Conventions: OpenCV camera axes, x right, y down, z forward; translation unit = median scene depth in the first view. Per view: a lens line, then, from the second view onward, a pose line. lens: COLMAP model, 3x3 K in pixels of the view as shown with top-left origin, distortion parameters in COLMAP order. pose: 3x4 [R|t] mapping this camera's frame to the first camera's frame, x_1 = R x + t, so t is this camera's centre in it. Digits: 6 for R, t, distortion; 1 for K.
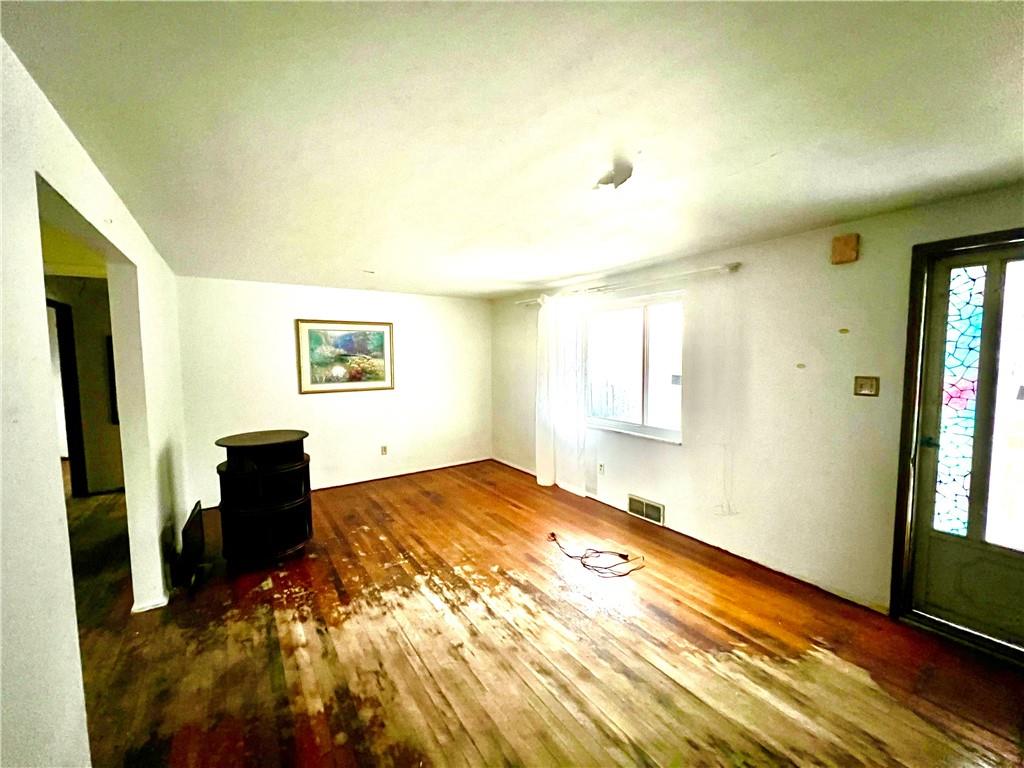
lens RADIAL K [[409.0, 0, 511.8], [0, 409.0, 385.4], [0, 0, 1]] dist [-0.001111, -0.000098]
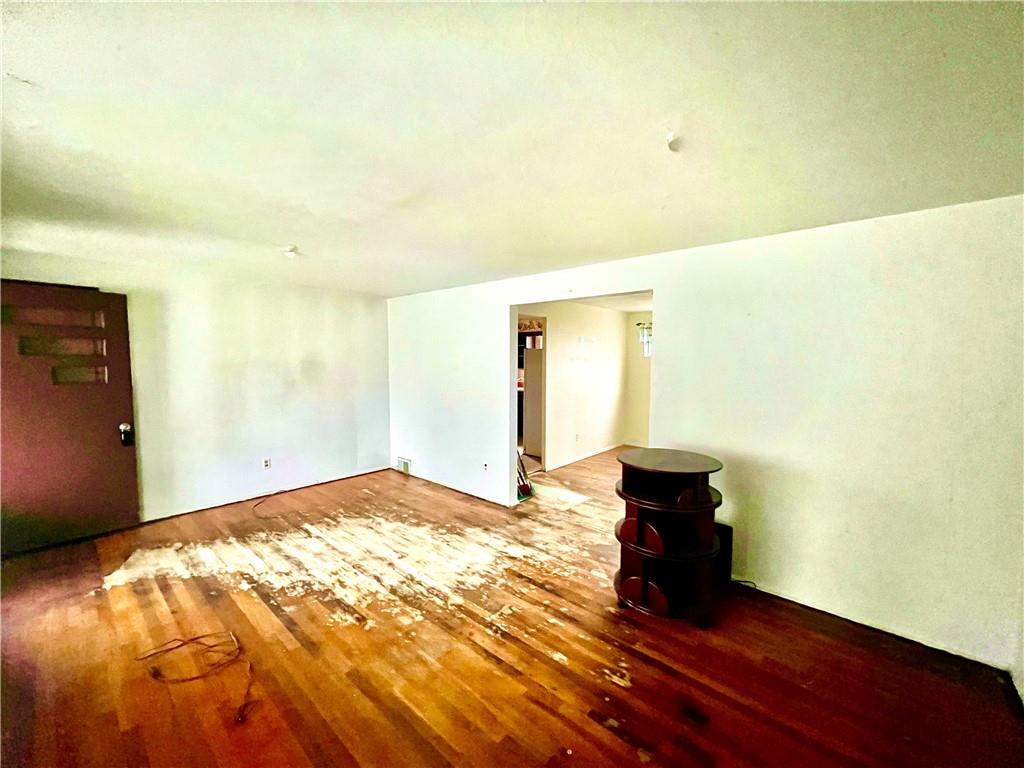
lens RADIAL K [[409.0, 0, 512.6], [0, 409.0, 385.0], [0, 0, 1]] dist [-0.001111, -0.000098]
pose [[-0.969596, 0.018509, -0.244010, -0.139771], [-0.015577, 0.990445, 0.137025, -0.143926], [0.244215, 0.136660, -0.960043, 1.980118]]
